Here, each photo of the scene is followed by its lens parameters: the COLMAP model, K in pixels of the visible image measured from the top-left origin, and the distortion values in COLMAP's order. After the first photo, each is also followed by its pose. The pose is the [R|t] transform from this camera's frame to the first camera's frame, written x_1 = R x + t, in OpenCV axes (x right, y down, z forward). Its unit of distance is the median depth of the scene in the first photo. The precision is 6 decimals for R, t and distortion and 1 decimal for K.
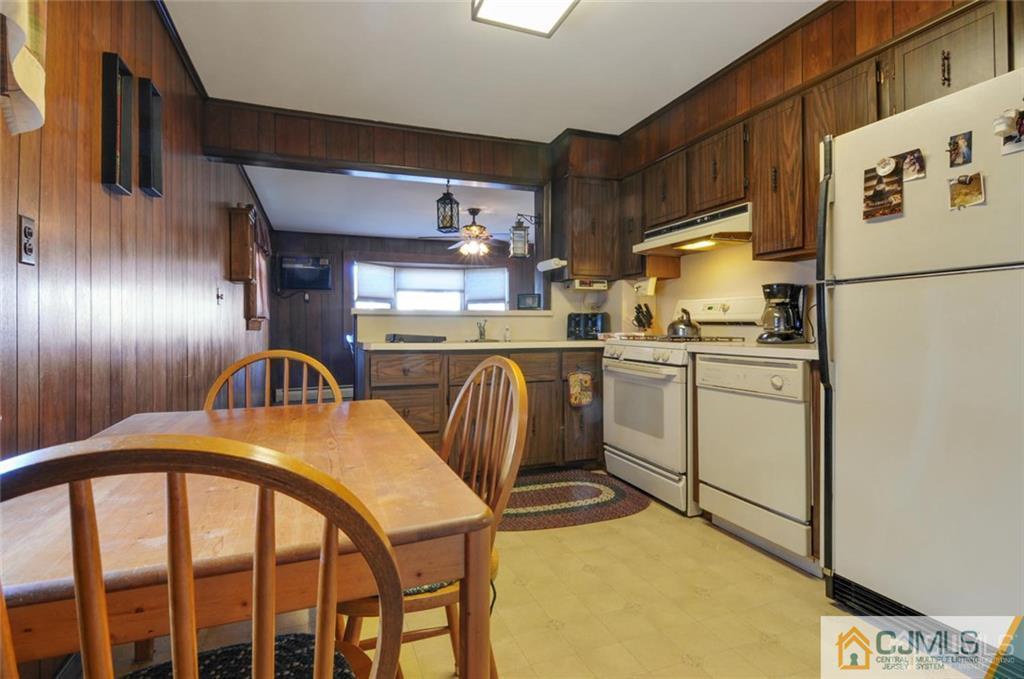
lens RADIAL K [[508.5, 0, 513.6], [0, 508.5, 330.4], [0, 0, 1]] dist [-0.005441, -0.000595]
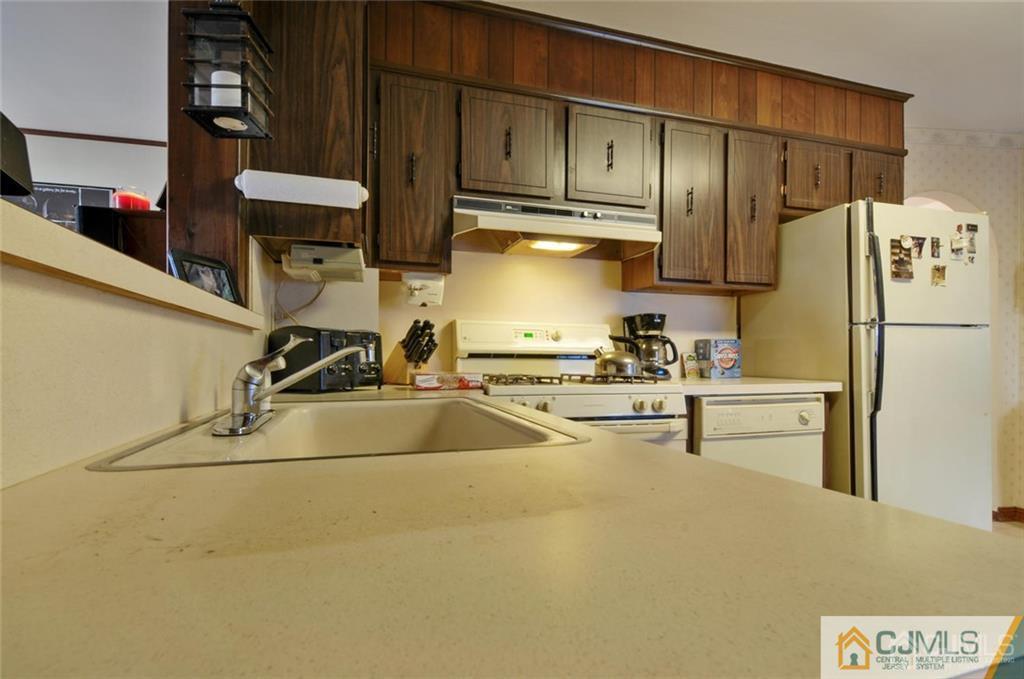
lens RADIAL K [[508.5, 0, 520.0], [0, 508.5, 357.1], [0, 0, 1]] dist [-0.005441, -0.000595]
pose [[0.062110, 0.000470, 0.998069, -0.525405], [0.004944, 0.999987, -0.000778, -0.018892], [-0.998057, 0.004983, 0.062106, 1.537660]]
